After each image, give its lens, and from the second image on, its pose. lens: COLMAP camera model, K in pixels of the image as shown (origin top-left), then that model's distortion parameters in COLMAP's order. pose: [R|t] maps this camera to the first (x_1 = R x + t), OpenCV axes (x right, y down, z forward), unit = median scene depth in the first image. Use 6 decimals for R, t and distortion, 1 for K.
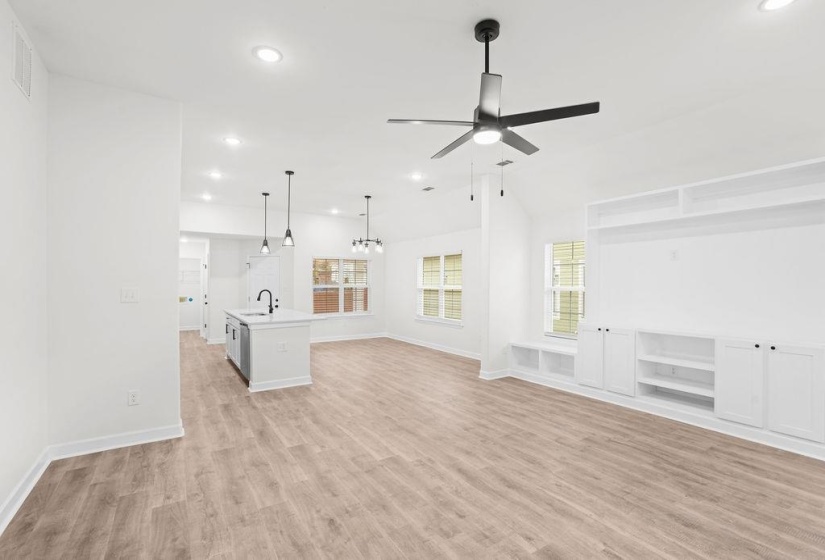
lens RADIAL K [[371.8, 0, 399.1], [0, 371.8, 284.1], [0, 0, 1]] dist [-0.003381, 0.000334]
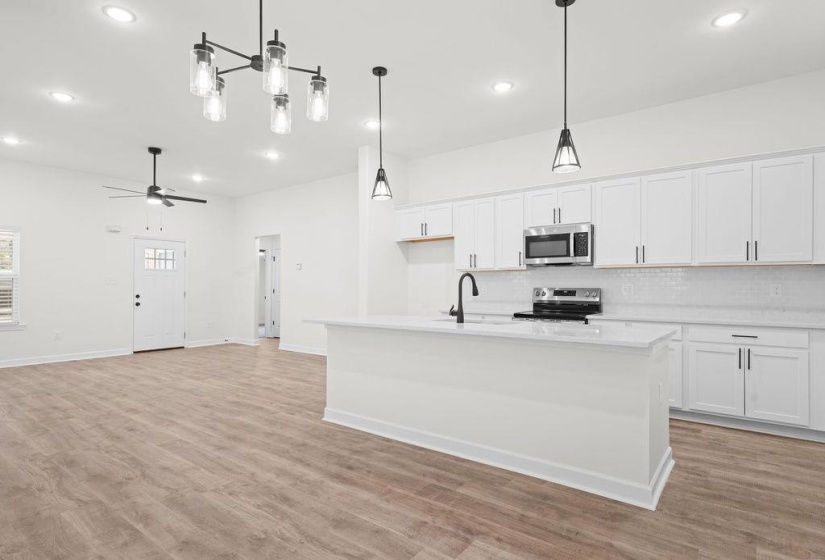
lens RADIAL K [[441.9, 0, 413.1], [0, 441.9, 280.9], [0, 0, 1]] dist [0.003146, 0.001399]
pose [[-0.930322, -0.006343, -0.366688, -0.115384], [-0.001694, 0.999914, -0.012998, 0.044710], [0.366739, -0.011471, -0.930253, 2.094722]]
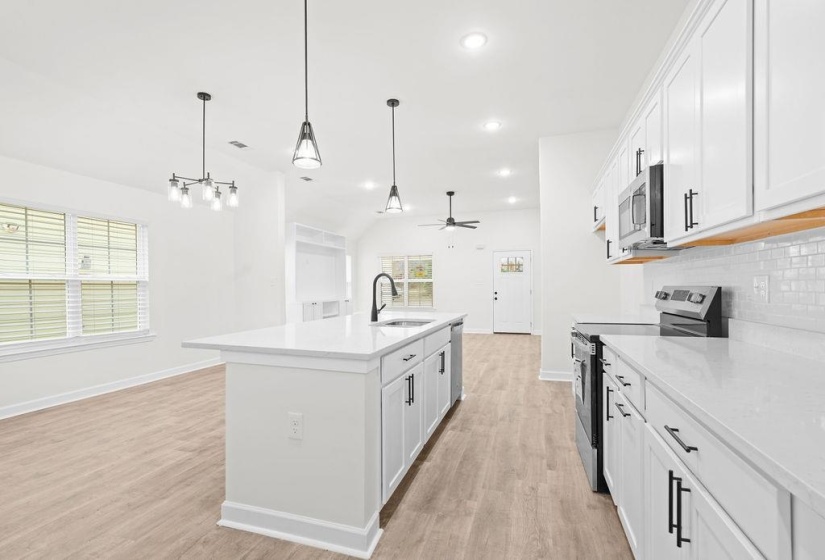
lens RADIAL K [[388.6, 0, 411.3], [0, 388.6, 288.2], [0, 0, 1]] dist [-0.000579, 0.000129]
pose [[-0.656355, -0.000839, 0.754452, -1.073880], [0.005422, 0.999968, 0.005829, 0.042923], [-0.754433, 0.007917, -0.656329, 1.820566]]
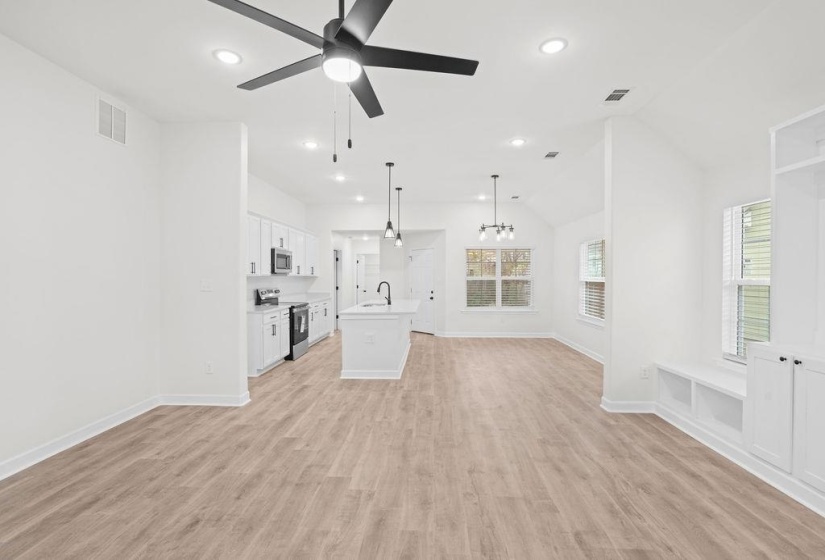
lens RADIAL K [[374.6, 0, 410.7], [0, 374.6, 277.3], [0, 0, 1]] dist [-0.003087, 0.000622]
pose [[0.821399, -0.002096, -0.570351, 0.408685], [0.003835, 0.999991, 0.001847, 0.002029], [0.570342, -0.003704, 0.821399, 0.259359]]
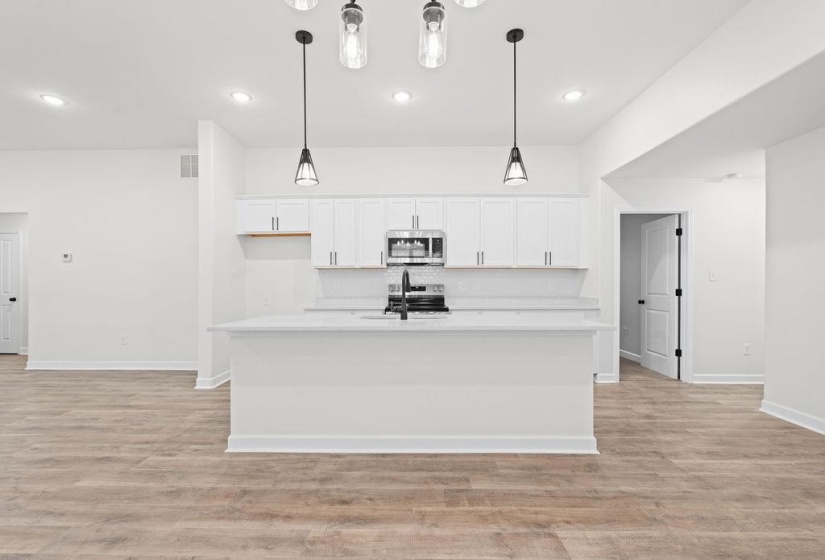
lens RADIAL K [[373.1, 0, 407.6], [0, 373.1, 283.7], [0, 0, 1]] dist [-0.003568, 0.000498]
pose [[-0.530610, 0.002238, -0.847613, 0.078123], [0.001363, 0.999997, 0.001787, 0.043755], [0.847615, -0.000207, -0.530612, 1.753496]]
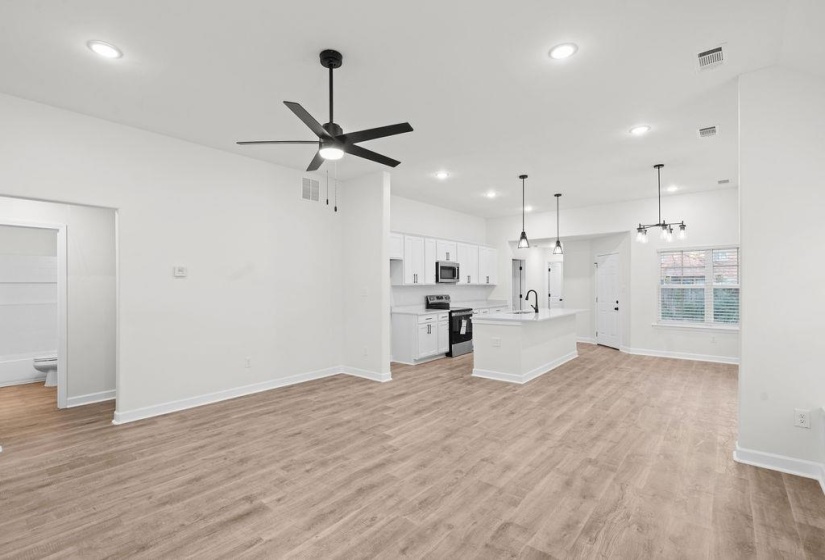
lens RADIAL K [[373.1, 0, 407.6], [0, 373.1, 283.7], [0, 0, 1]] dist [-0.003568, 0.000498]
pose [[0.310654, -0.007842, -0.950491, 0.741015], [0.006887, 0.999958, -0.006000, 0.001927], [0.950498, -0.004682, 0.310695, 0.469461]]
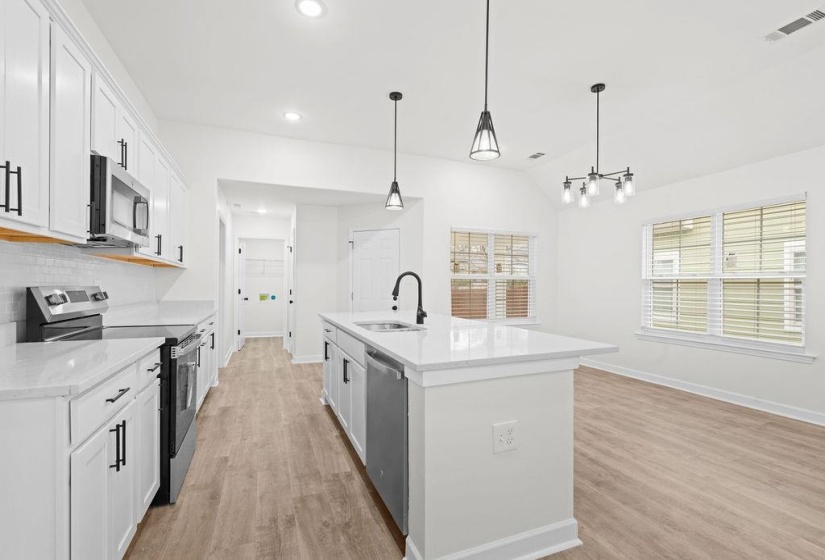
lens RADIAL K [[373.1, 0, 407.6], [0, 373.1, 283.7], [0, 0, 1]] dist [-0.003568, 0.000498]
pose [[0.983637, 0.002539, -0.180144, -0.386676], [-0.003512, 0.999981, -0.005087, 0.043447], [0.180127, 0.005636, 0.983627, 0.760571]]
